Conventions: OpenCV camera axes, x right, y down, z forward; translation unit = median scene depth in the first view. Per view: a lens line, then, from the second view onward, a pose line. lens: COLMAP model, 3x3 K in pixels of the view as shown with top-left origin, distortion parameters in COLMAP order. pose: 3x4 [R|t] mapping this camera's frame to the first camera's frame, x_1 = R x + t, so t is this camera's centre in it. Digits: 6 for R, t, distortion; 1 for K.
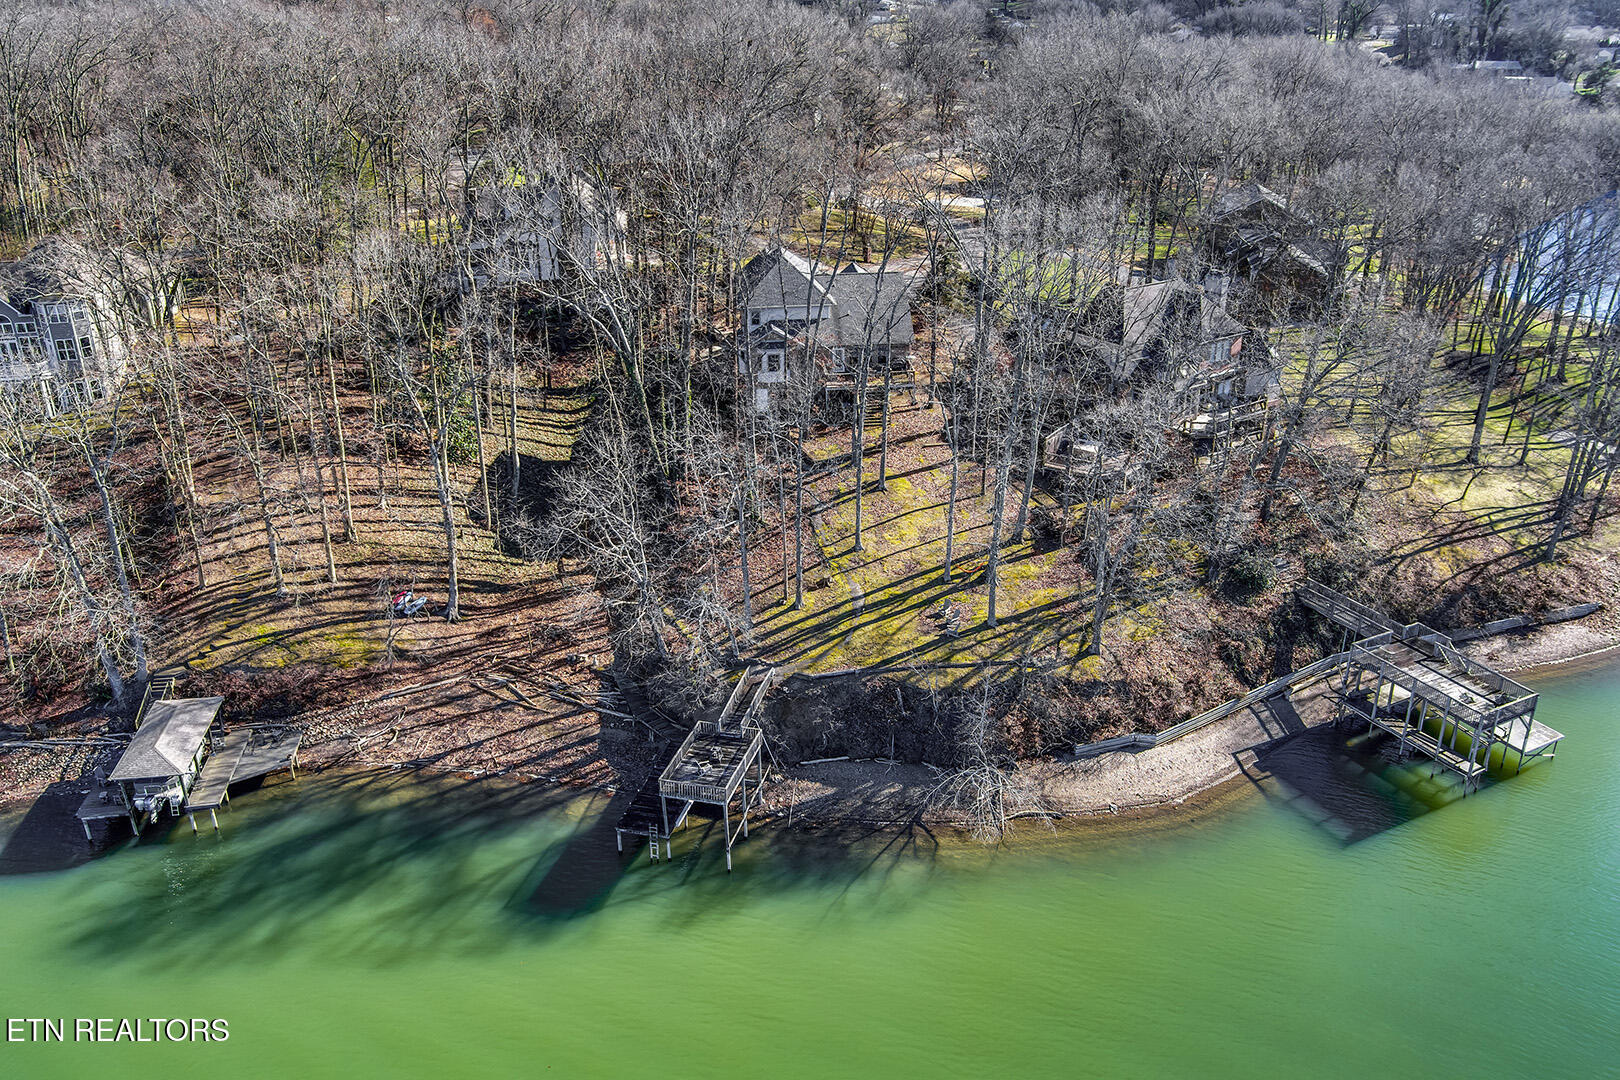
lens RADIAL K [[1314.2, 0, 810.0], [0, 1314.2, 540.0], [0, 0, 1]] dist [-0.075658, 0.005848]
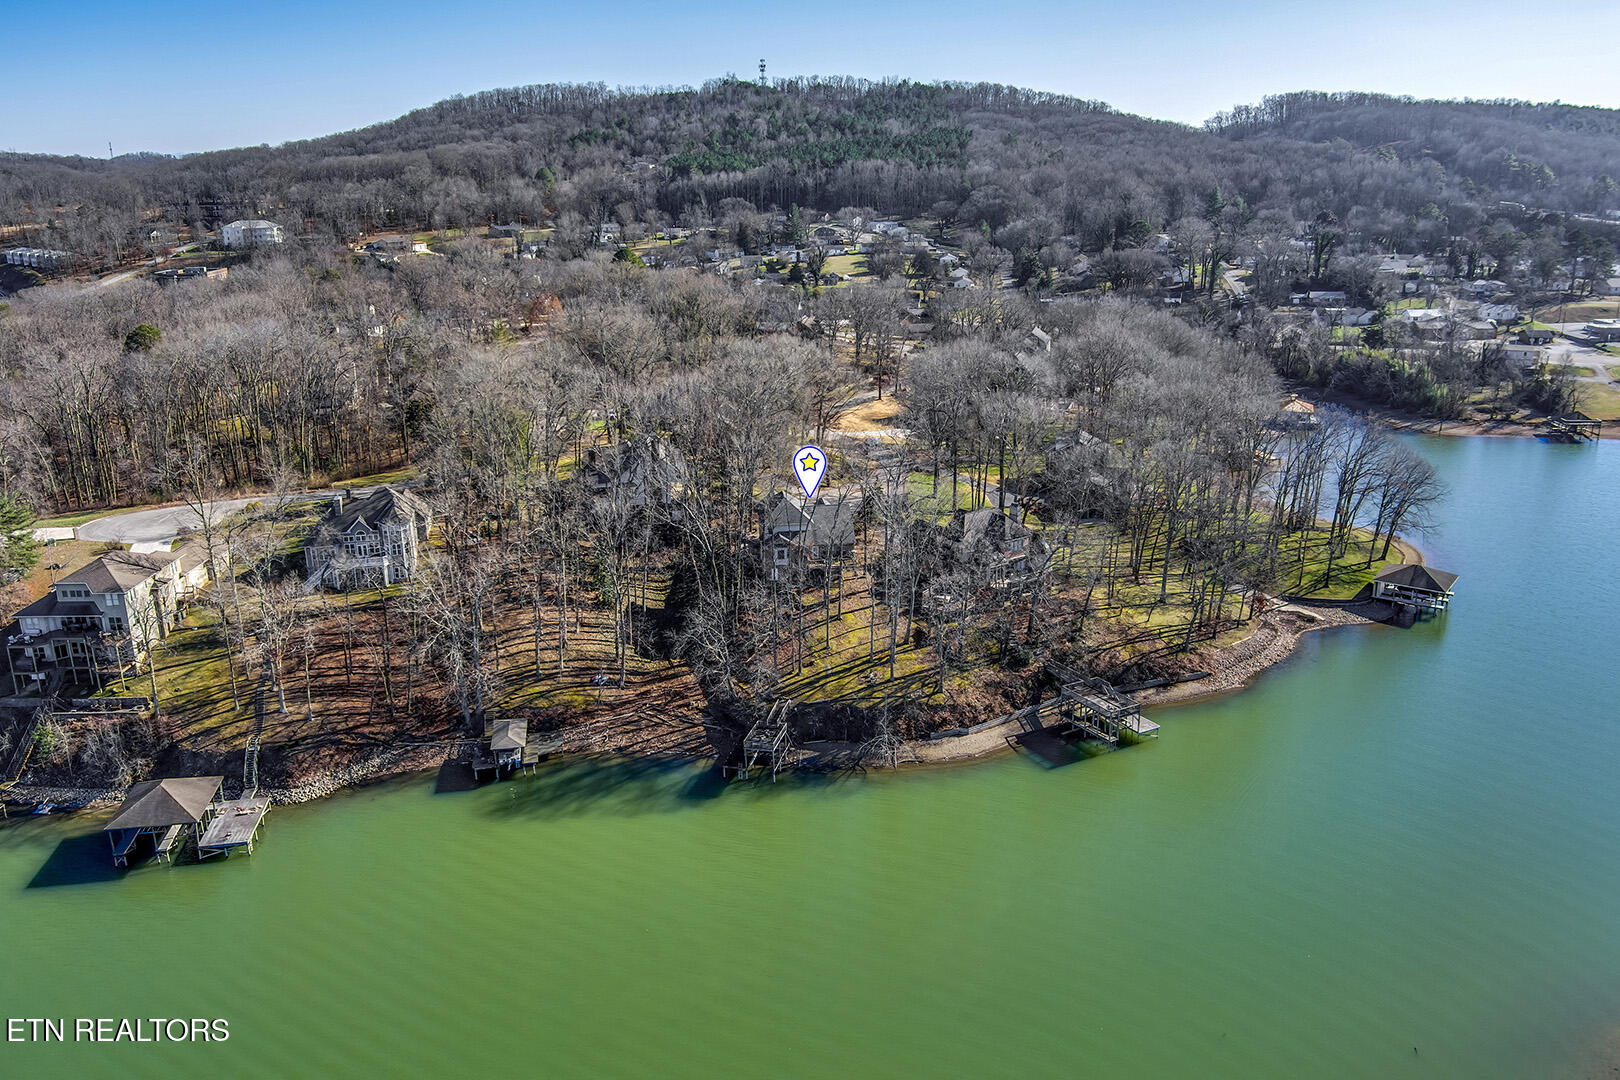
lens RADIAL K [[1314.2, 0, 810.0], [0, 1314.2, 540.0], [0, 0, 1]] dist [-0.075658, 0.005848]
pose [[0.999513, -0.009556, 0.029698, -0.052679], [0.013211, 0.992018, -0.125406, 0.101836], [-0.028262, 0.125737, 0.991661, -1.095577]]
